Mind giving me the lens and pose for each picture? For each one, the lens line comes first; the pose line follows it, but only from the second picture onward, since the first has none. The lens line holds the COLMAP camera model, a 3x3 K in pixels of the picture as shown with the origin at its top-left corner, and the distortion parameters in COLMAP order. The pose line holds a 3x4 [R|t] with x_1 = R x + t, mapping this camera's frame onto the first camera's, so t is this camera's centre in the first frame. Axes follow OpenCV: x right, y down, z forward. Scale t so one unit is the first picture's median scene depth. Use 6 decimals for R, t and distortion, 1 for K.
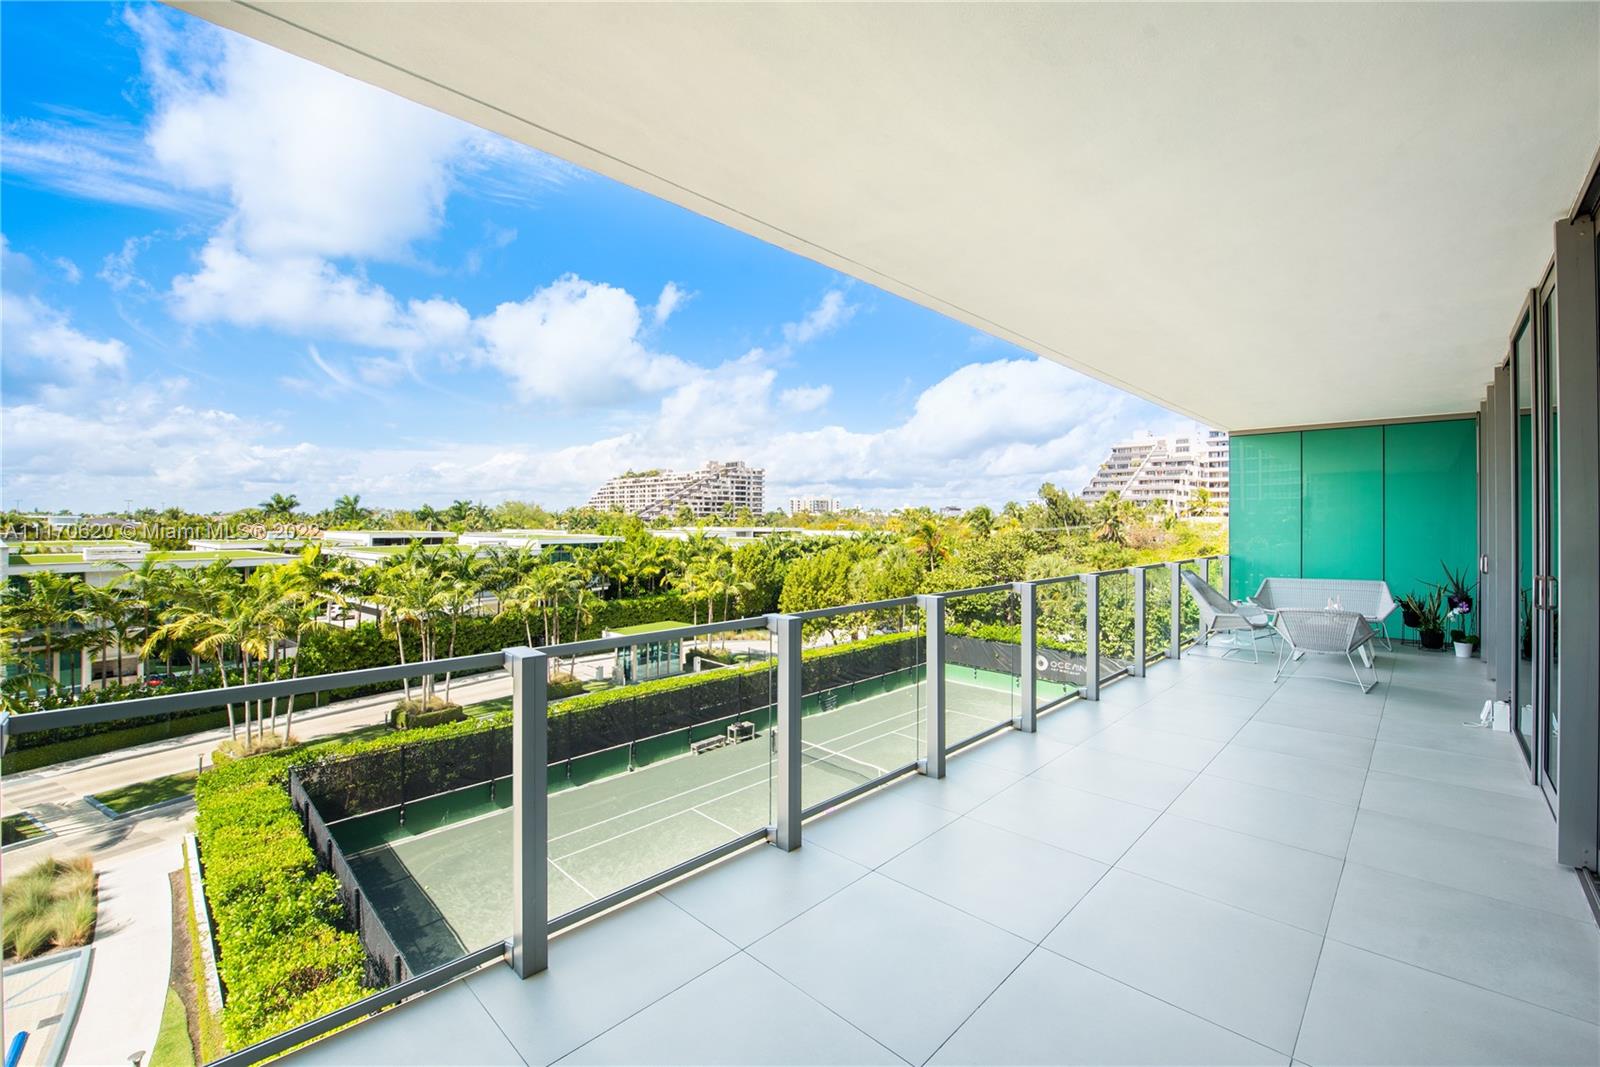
lens RADIAL K [[648.7, 0, 807.3], [0, 648.7, 517.6], [0, 0, 1]] dist [-0.016172, -0.000811]
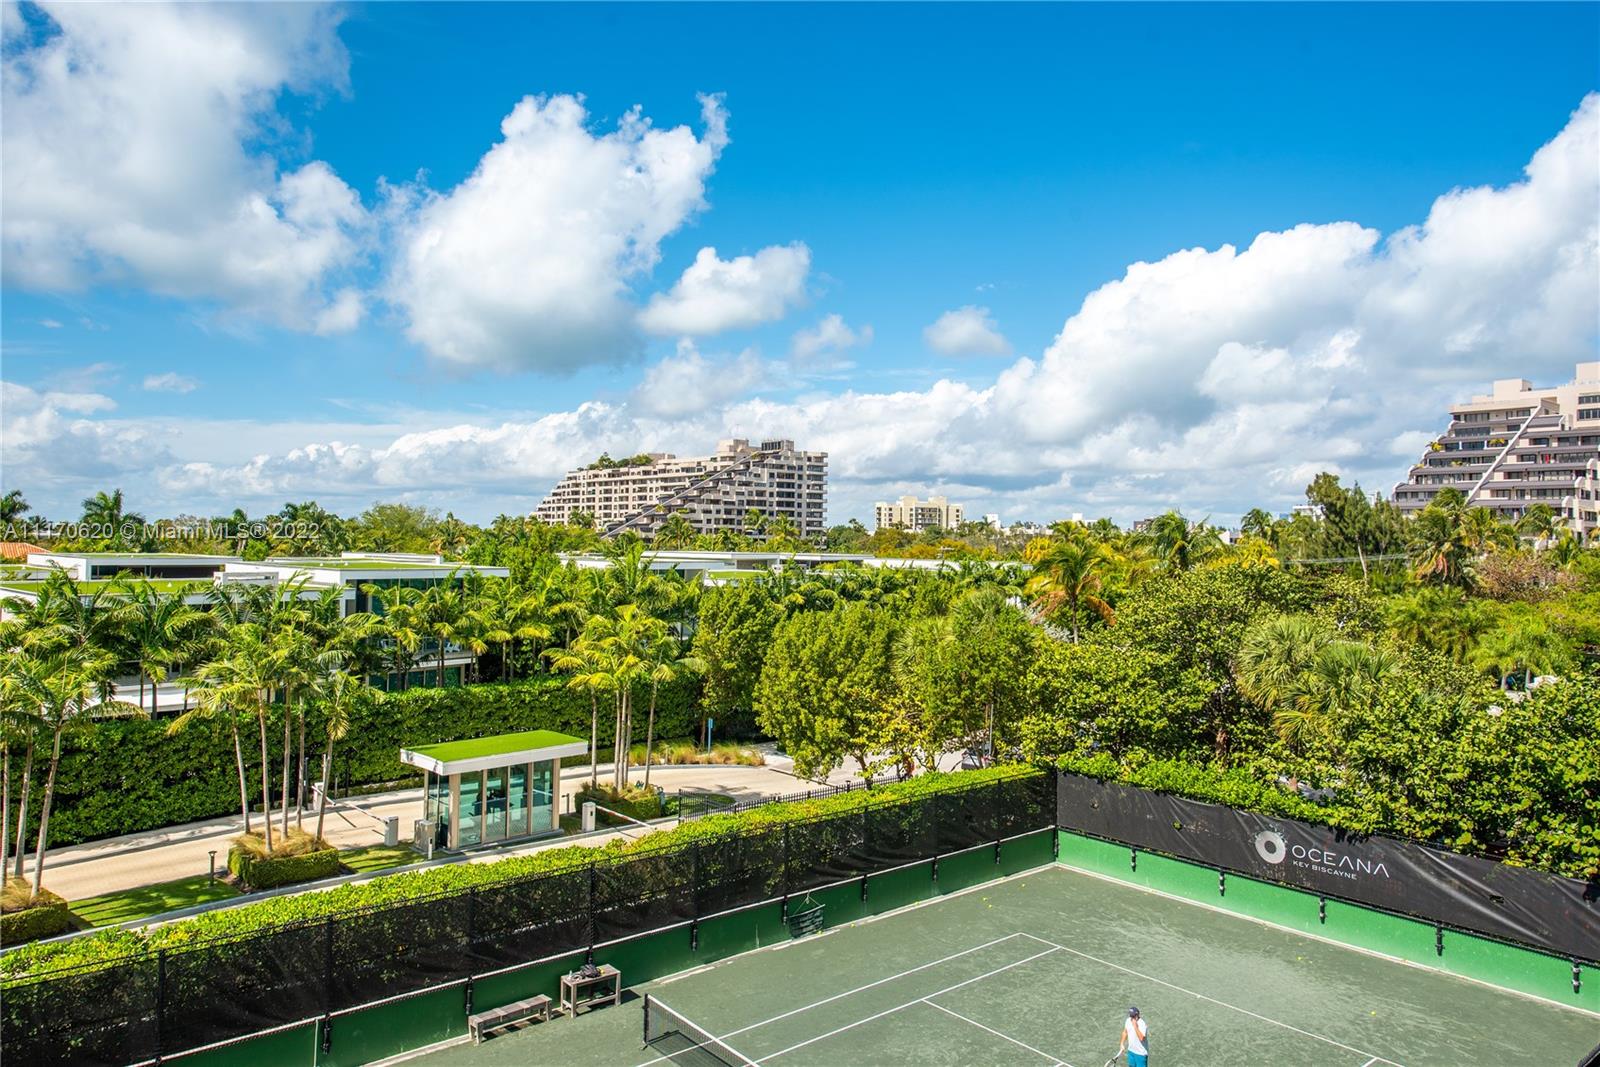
lens RADIAL K [[1111.5, 0, 793.9], [0, 1111.5, 509.4], [0, 0, 1]] dist [-0.004347, 0.004489]
pose [[0.995319, 0.004473, -0.096546, 0.069521], [-0.006802, 0.999693, -0.023806, 0.001785], [0.096410, 0.024351, 0.995044, 0.119868]]
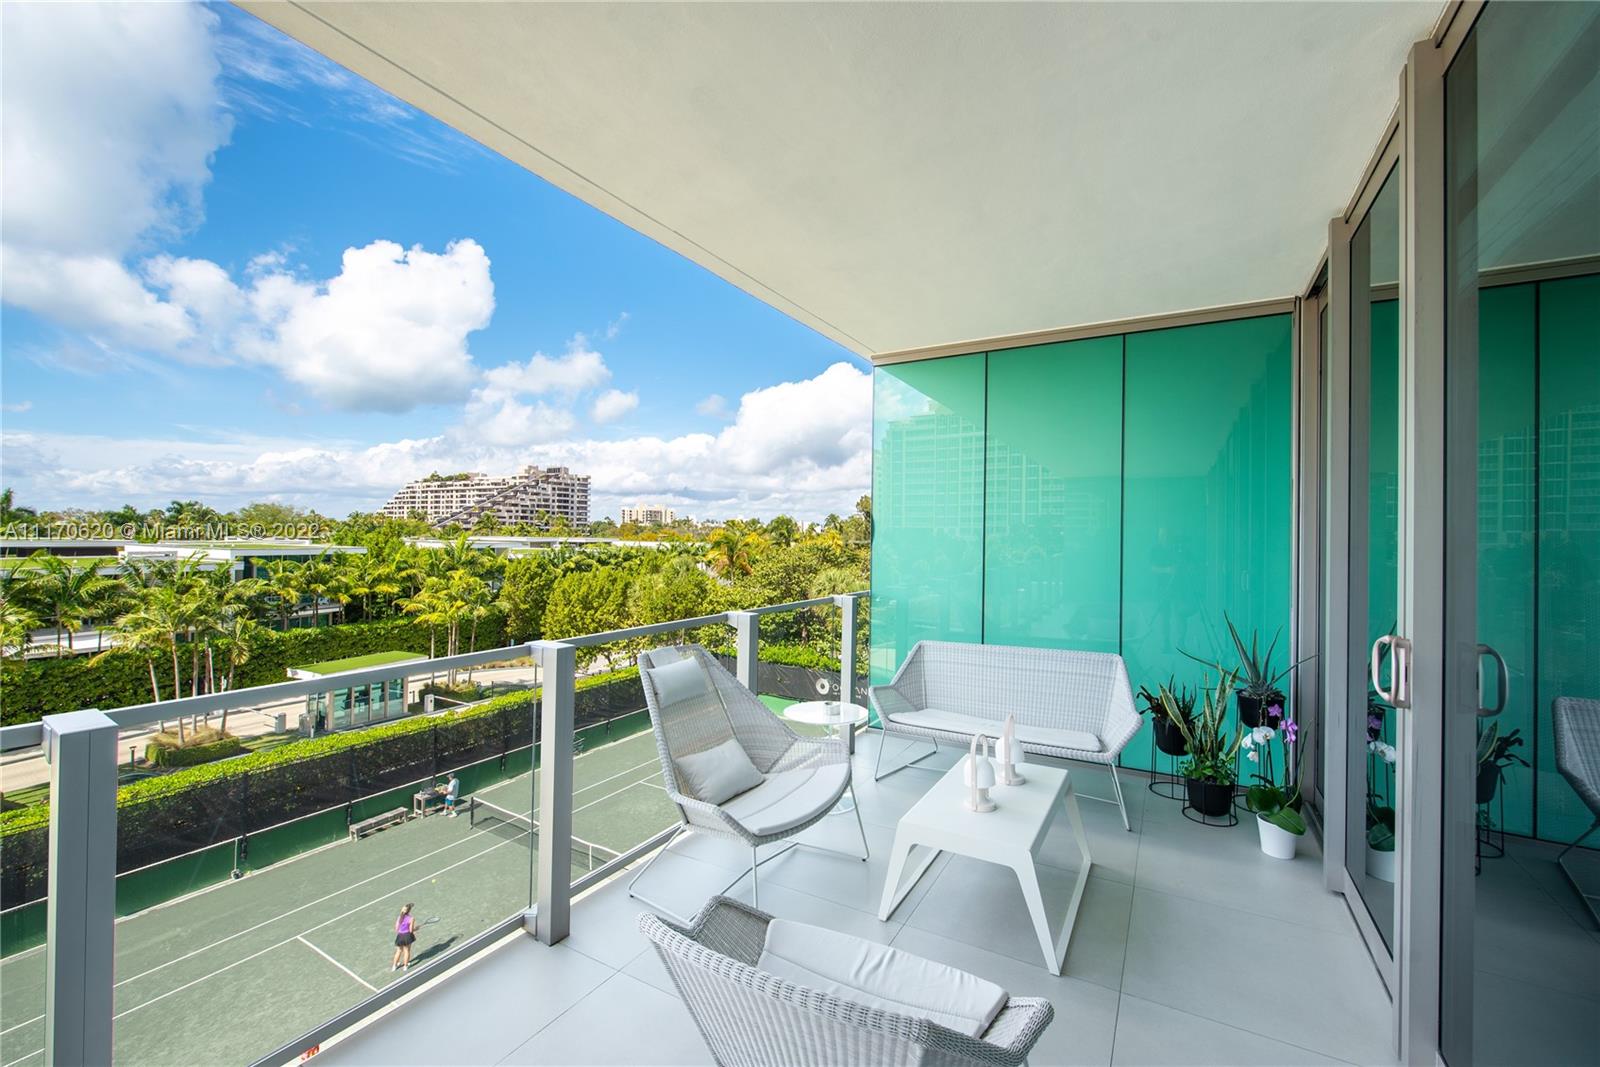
lens RADIAL K [[648.7, 0, 814.0], [0, 648.7, 528.8], [0, 0, 1]] dist [-0.016172, -0.000811]
pose [[0.964726, 0.012014, 0.262982, 0.074976], [-0.011938, 0.999927, -0.001885, 0.001528], [-0.262985, -0.001321, 0.964799, 0.080759]]
